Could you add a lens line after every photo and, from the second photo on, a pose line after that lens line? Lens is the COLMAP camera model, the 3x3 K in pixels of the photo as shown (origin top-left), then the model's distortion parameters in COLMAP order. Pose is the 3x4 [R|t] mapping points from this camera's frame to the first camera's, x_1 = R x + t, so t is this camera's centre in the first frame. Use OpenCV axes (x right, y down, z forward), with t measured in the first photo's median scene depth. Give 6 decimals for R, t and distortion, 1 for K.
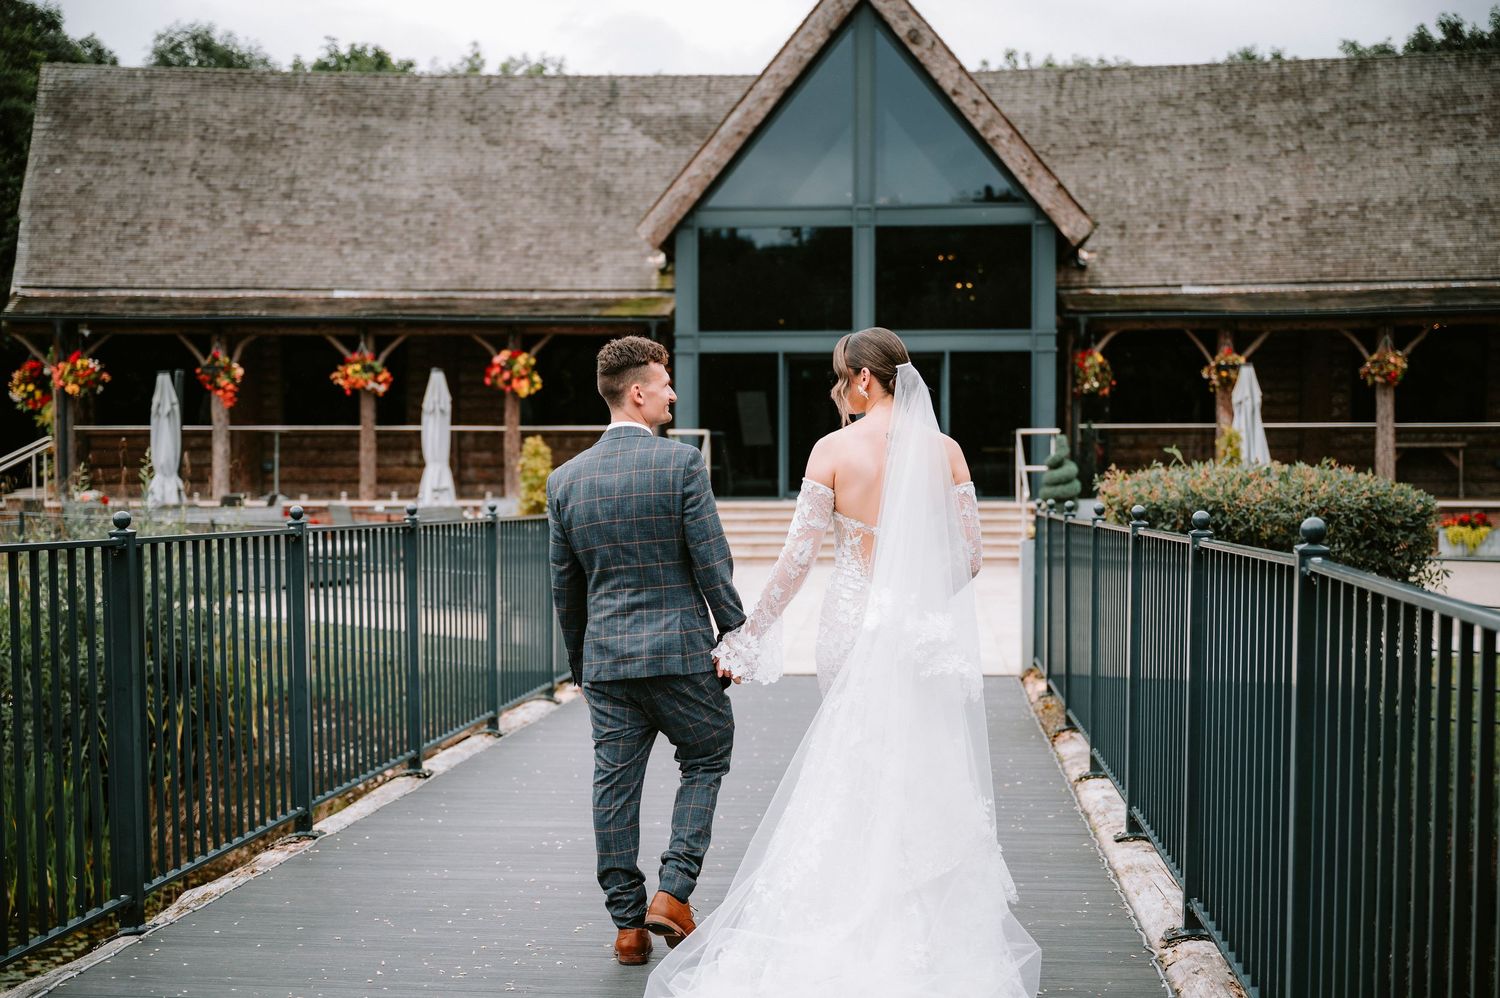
lens RADIAL K [[1818.5, 0, 750.8], [0, 1818.5, 503.3], [0, 0, 1]] dist [-0.037215, 0.000000]
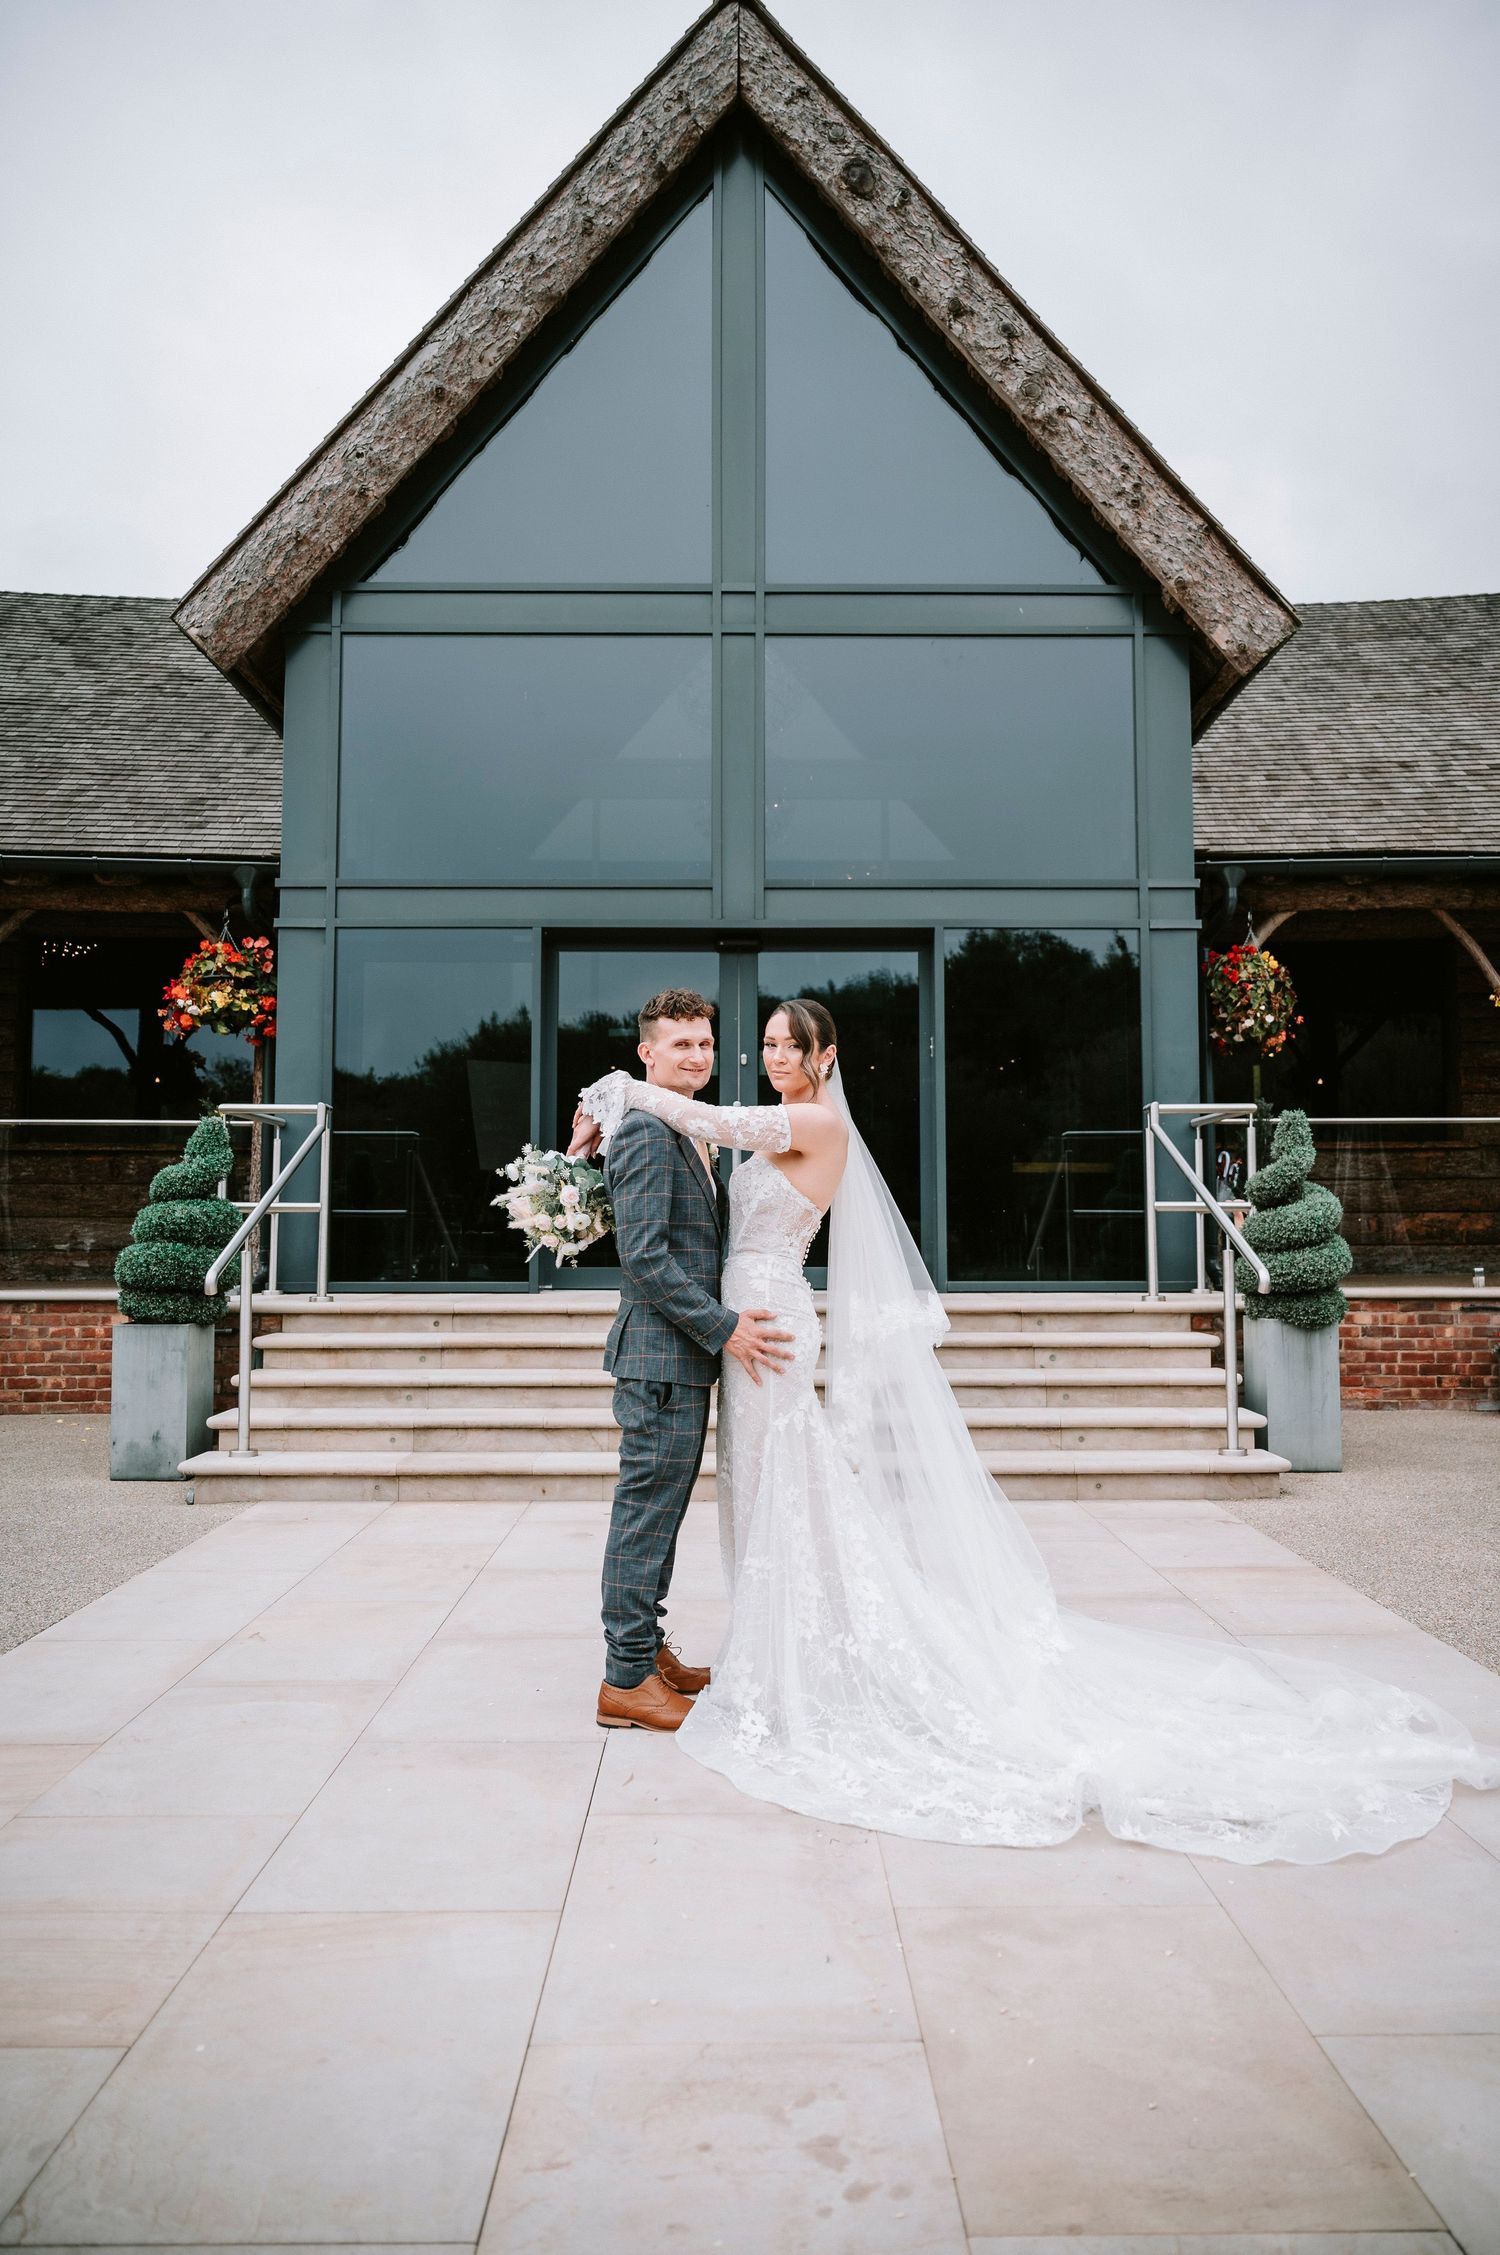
lens RADIAL K [[1505.8, 0, 747.2], [0, 1505.8, 1113.9], [0, 0, 1]] dist [-0.004606, -0.000278]
pose [[0.995830, 0.009115, 0.090771, 0.034502], [0.000627, 0.994289, -0.106722, -0.004946], [-0.091225, 0.106334, 0.990137, 0.679144]]
